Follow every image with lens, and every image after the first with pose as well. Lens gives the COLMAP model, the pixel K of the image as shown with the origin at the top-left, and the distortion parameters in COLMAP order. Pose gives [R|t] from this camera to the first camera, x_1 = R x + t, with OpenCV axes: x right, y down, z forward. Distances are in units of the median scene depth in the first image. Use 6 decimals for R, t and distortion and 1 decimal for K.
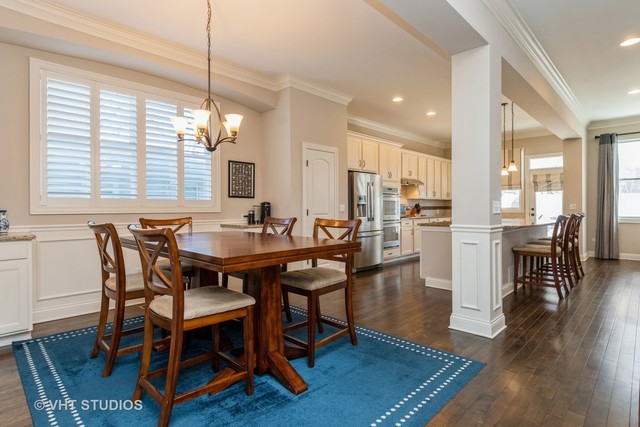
lens RADIAL K [[336.3, 0, 320.3], [0, 336.3, 212.7], [0, 0, 1]] dist [-0.000749, -0.000137]
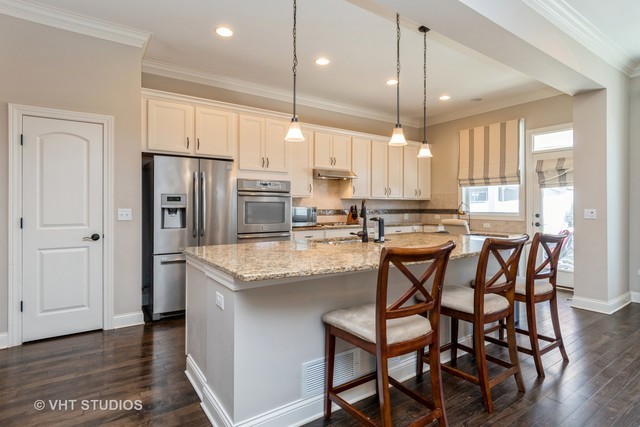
lens RADIAL K [[336.3, 0, 320.0], [0, 336.3, 209.7], [0, 0, 1]] dist [-0.000749, -0.000137]
pose [[0.982153, 0.007436, -0.187939, 0.367118], [-0.008203, 0.999961, -0.003299, -0.016797], [0.187907, 0.004782, 0.982175, 0.325215]]
